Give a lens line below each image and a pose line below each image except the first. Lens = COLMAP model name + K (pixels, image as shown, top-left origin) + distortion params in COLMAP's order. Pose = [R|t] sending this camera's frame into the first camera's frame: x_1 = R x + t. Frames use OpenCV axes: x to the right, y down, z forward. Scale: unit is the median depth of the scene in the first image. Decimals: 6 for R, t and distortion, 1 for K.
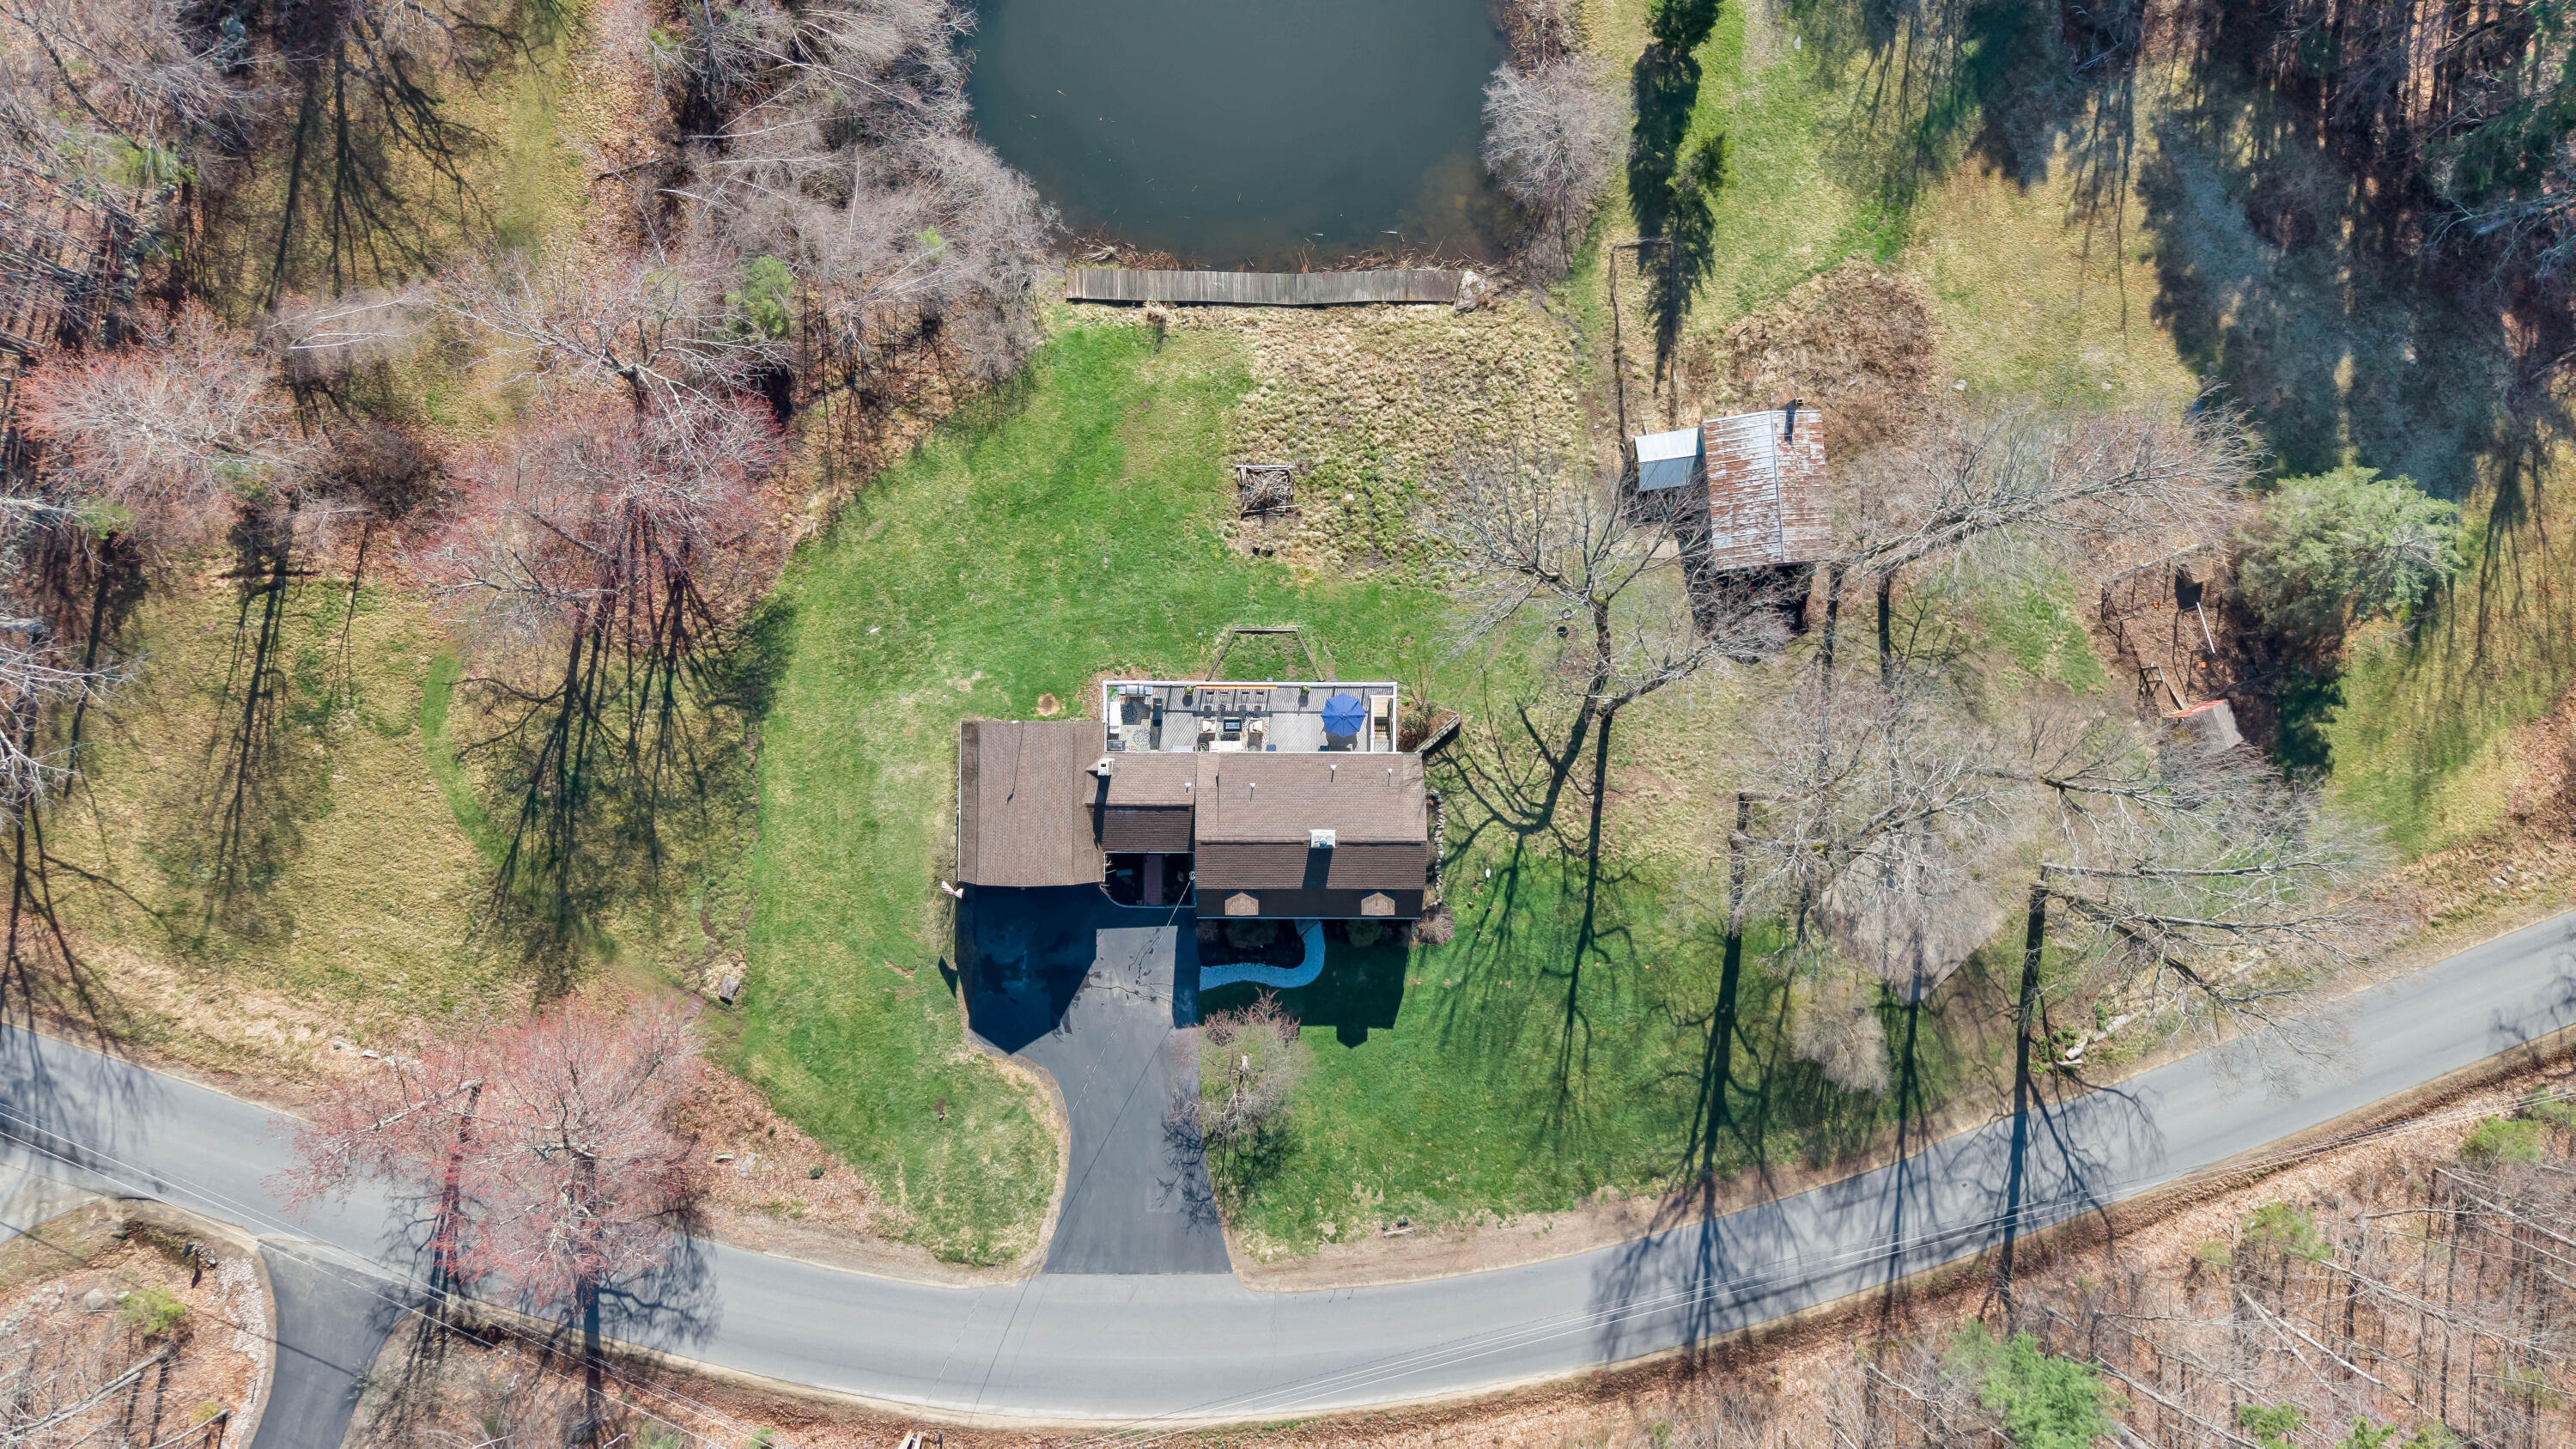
lens RADIAL K [[1792.3, 0, 1288.0], [0, 1792.3, 724.5], [0, 0, 1]] dist [-0.002792, -0.005511]
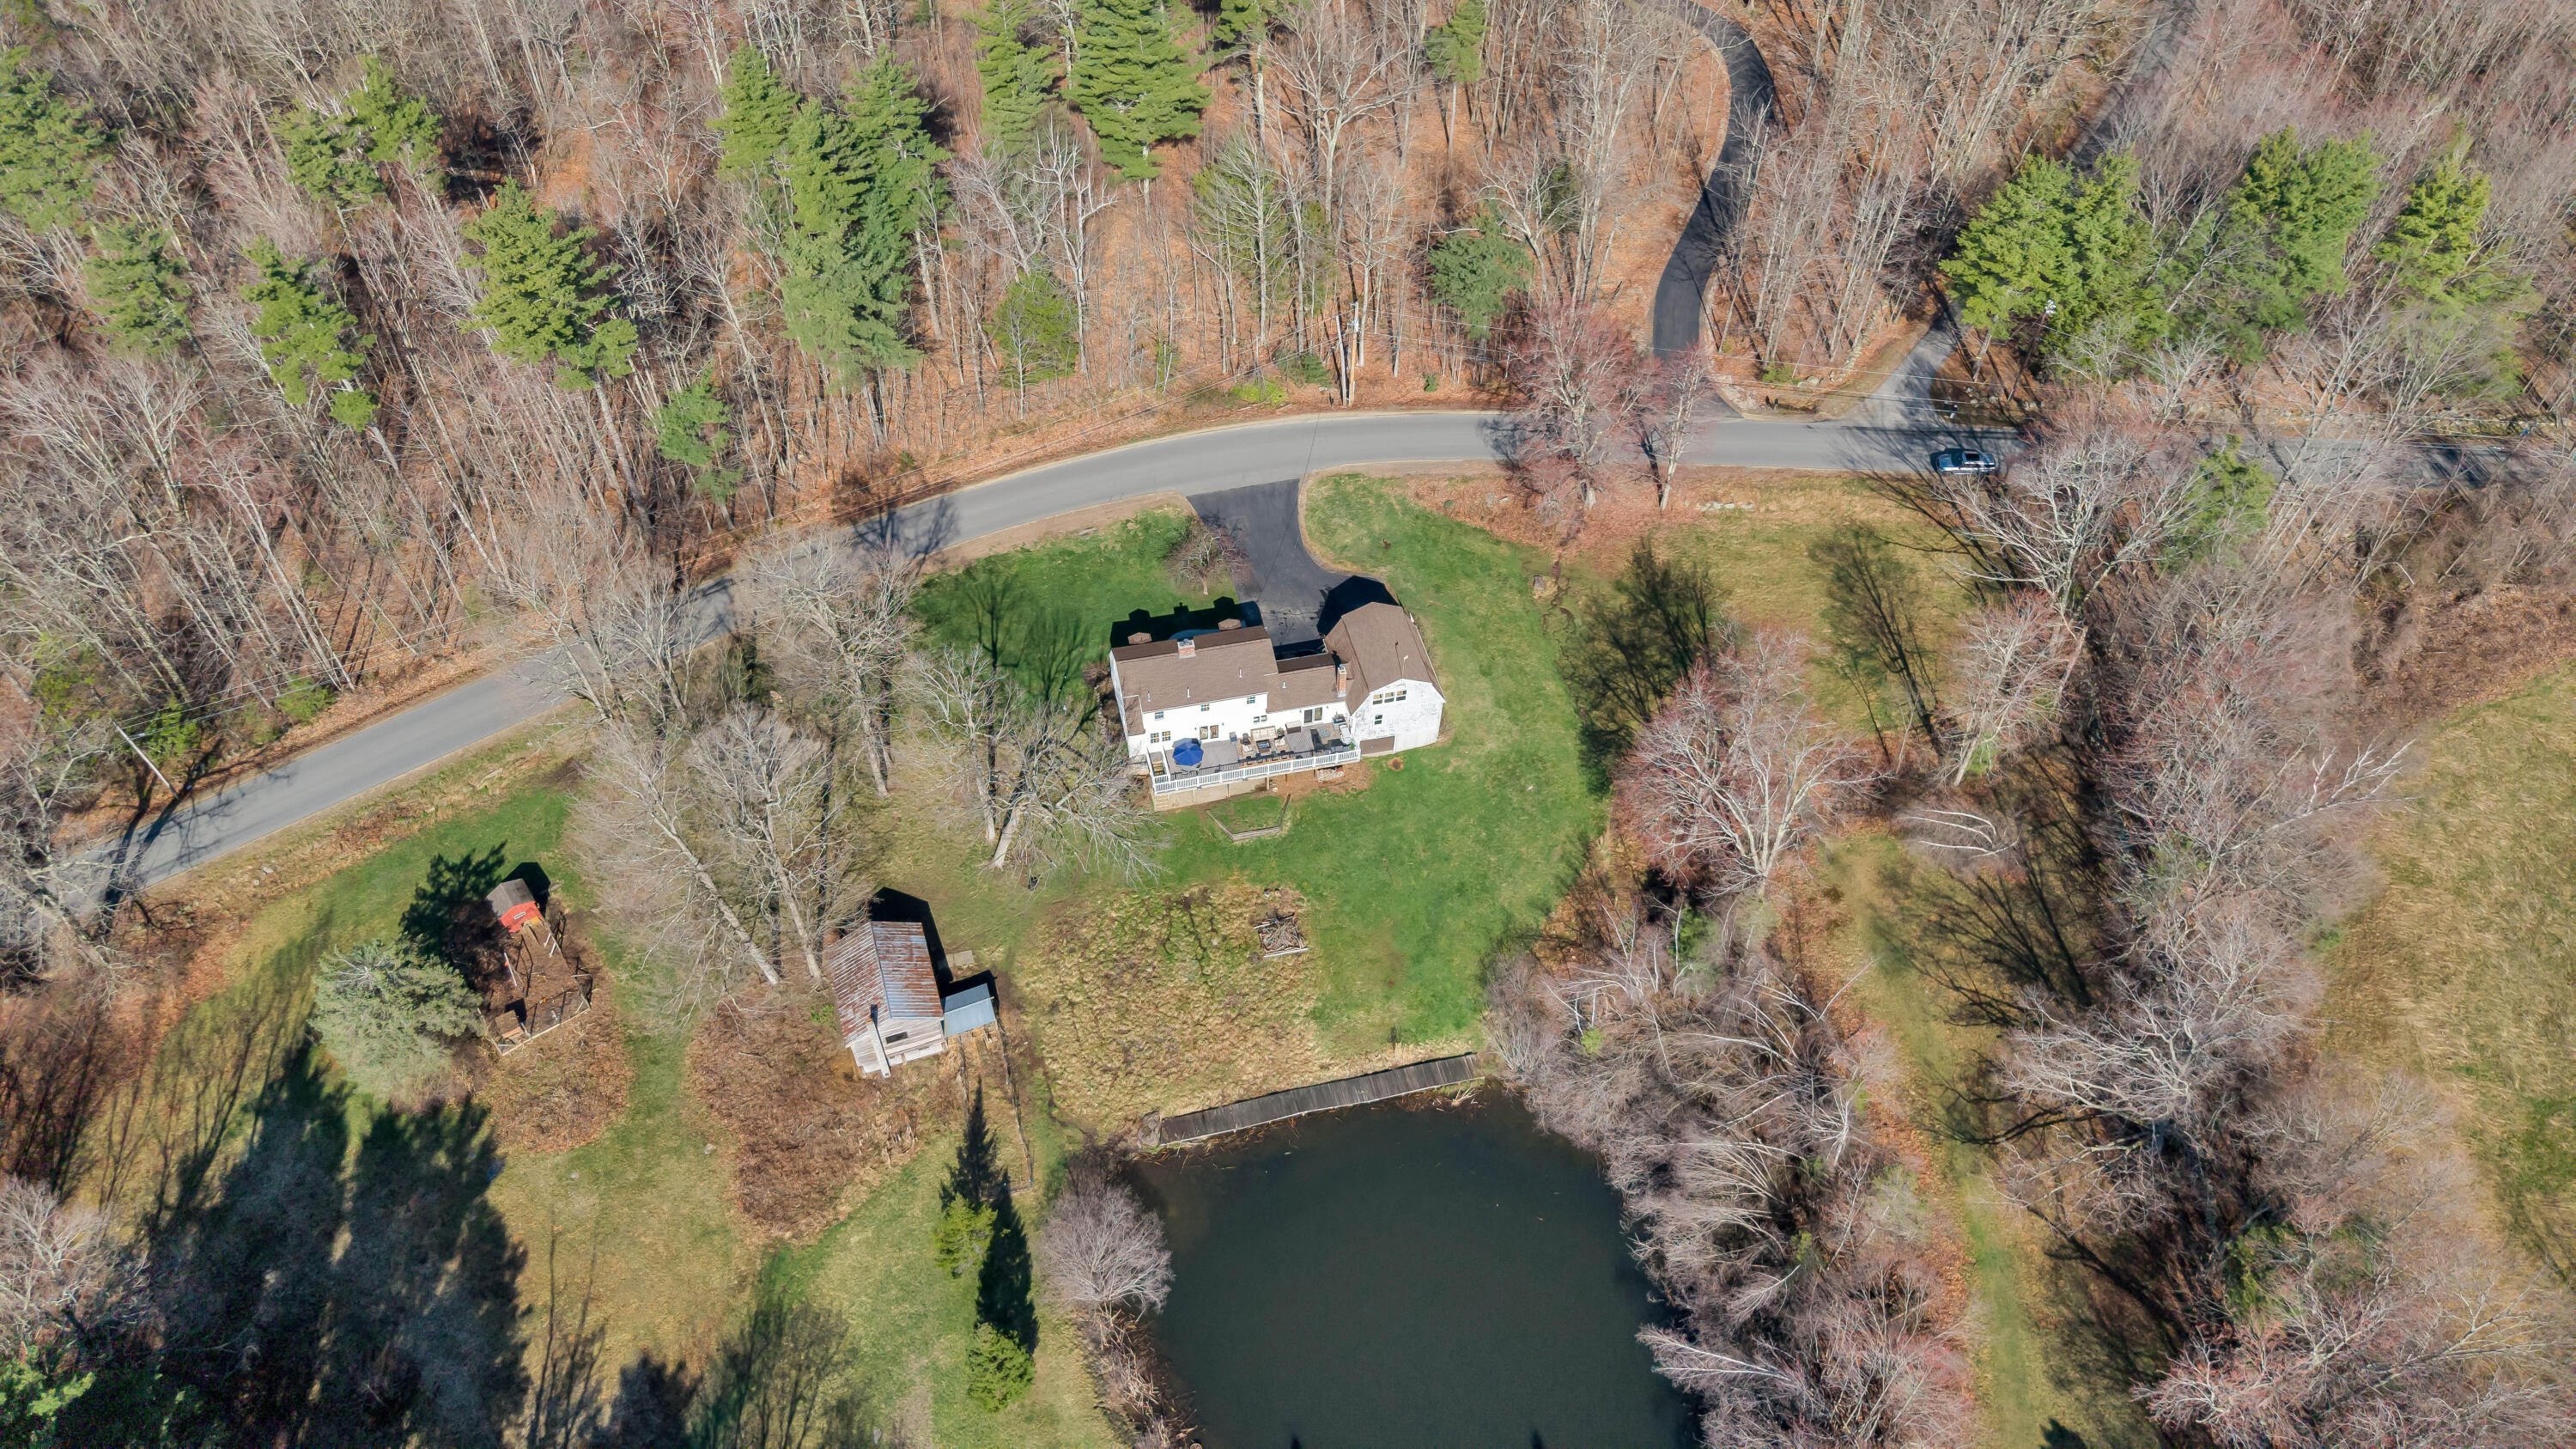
lens RADIAL K [[1731.6, 0, 1246.4], [0, 1731.6, 724.2], [0, 0, 1]] dist [0.017818, -0.029633]
pose [[-0.973492, 0.139586, -0.181186, 0.208248], [-0.225246, -0.722636, 0.653500, -0.803525], [-0.039712, 0.676988, 0.734921, -0.009713]]
